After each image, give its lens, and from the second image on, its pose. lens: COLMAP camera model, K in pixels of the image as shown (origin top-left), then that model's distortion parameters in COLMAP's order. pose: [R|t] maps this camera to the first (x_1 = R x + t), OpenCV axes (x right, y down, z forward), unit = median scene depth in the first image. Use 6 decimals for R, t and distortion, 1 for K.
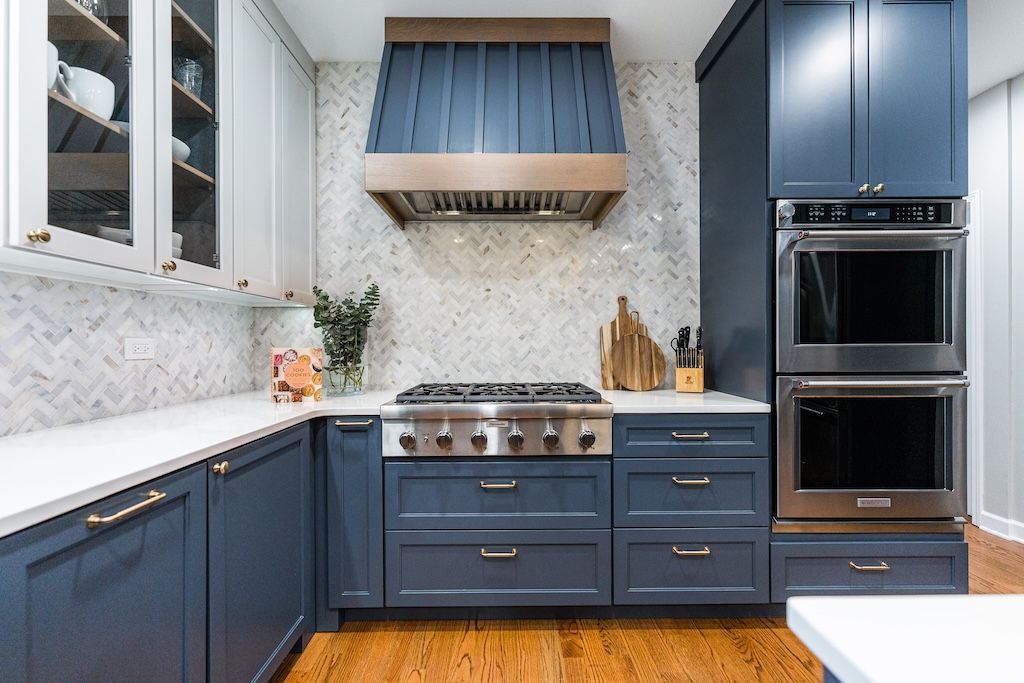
lens RADIAL K [[426.5, 0, 510.4], [0, 426.5, 340.6], [0, 0, 1]] dist [0.021782, 0.001414]
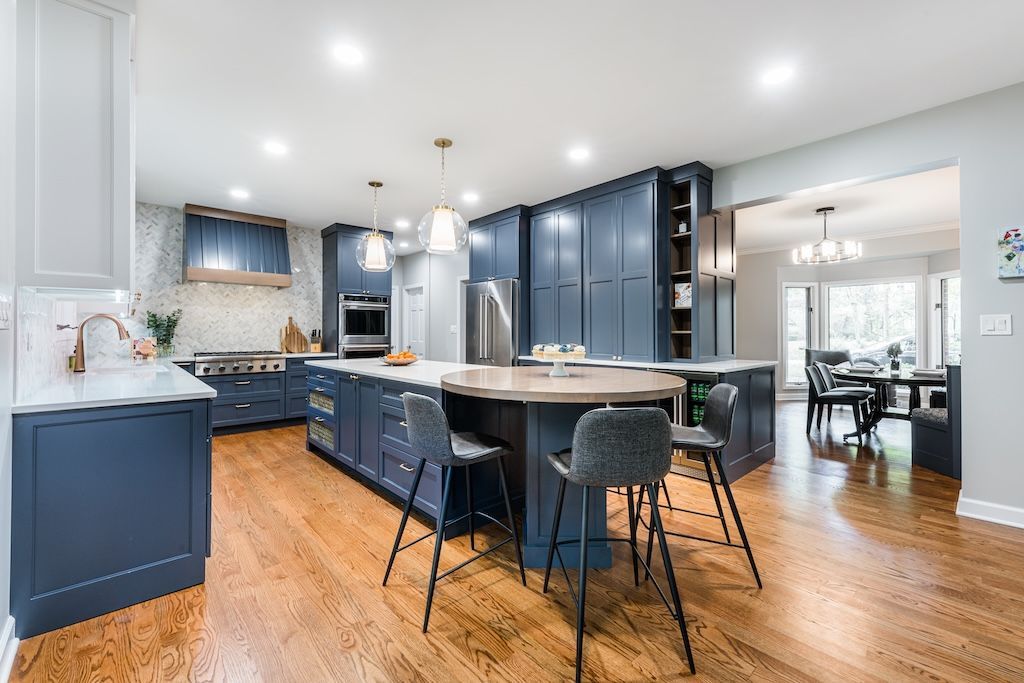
lens RADIAL K [[426.5, 0, 502.0], [0, 426.5, 326.9], [0, 0, 1]] dist [0.021782, 0.001414]
pose [[0.763487, 0.014071, 0.645669, -0.459796], [-0.011120, 0.999901, -0.008642, -0.037538], [-0.645727, -0.000582, 0.763568, -1.910627]]
